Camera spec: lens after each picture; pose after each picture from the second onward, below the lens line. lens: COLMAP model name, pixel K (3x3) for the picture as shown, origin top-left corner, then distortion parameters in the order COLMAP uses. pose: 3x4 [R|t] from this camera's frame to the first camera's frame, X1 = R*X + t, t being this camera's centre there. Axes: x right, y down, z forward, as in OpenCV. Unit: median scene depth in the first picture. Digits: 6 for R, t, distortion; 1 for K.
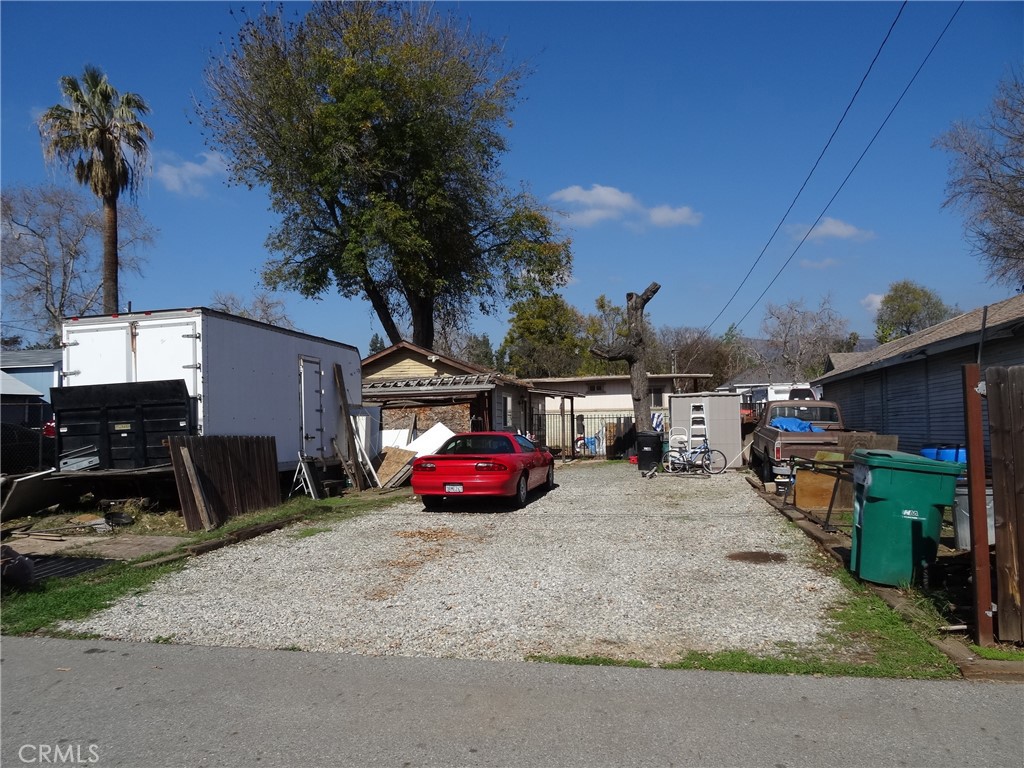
lens RADIAL K [[735.5, 0, 511.1], [0, 735.5, 384.9], [0, 0, 1]] dist [-0.003278, -0.003168]
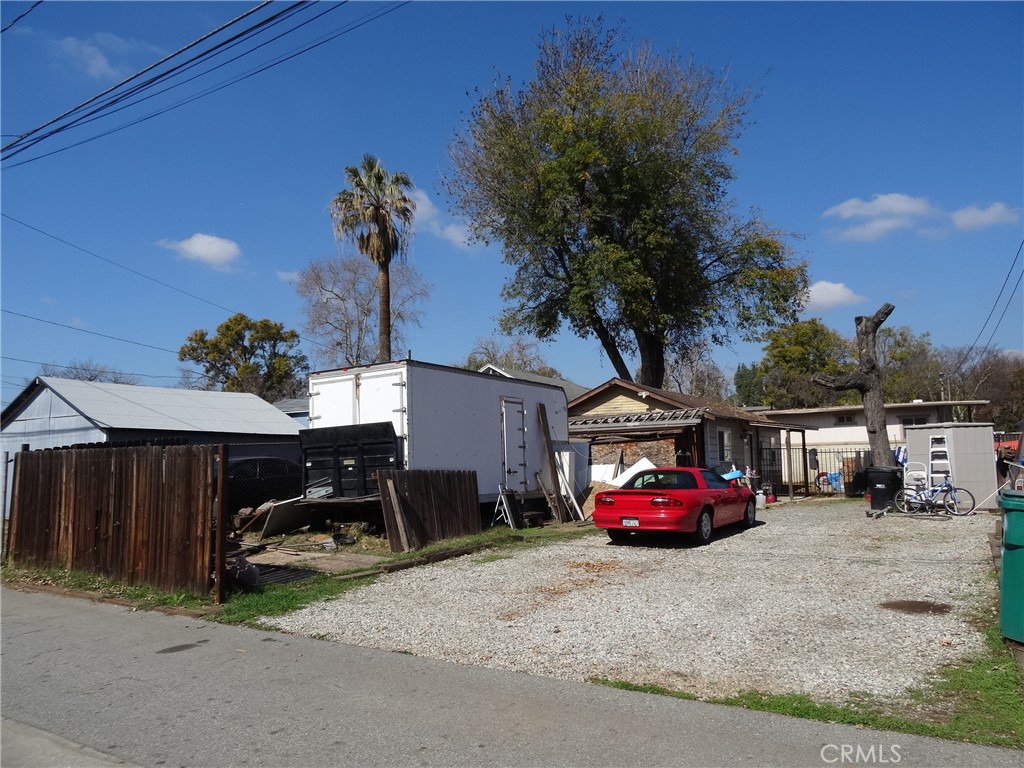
lens RADIAL K [[735.5, 0, 511.1], [0, 735.5, 384.9], [0, 0, 1]] dist [-0.003278, -0.003168]
pose [[0.934945, -0.035476, -0.353015, 0.088858], [0.019418, 0.998614, -0.048927, -0.002916], [0.354261, 0.038889, 0.934338, -0.018838]]
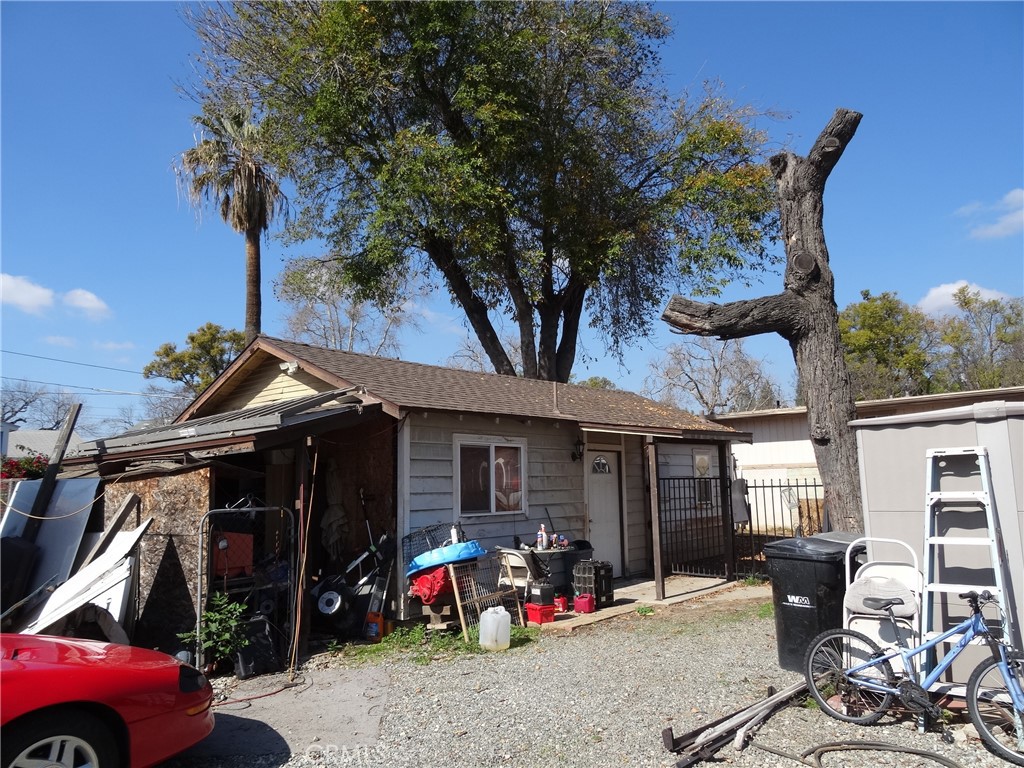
lens RADIAL K [[735.5, 0, 511.1], [0, 735.5, 384.9], [0, 0, 1]] dist [-0.003278, -0.003168]
pose [[0.874444, -0.071669, -0.479803, 0.250109], [0.038001, 0.996108, -0.079532, 0.018344], [0.483636, 0.051314, 0.873764, 0.715495]]
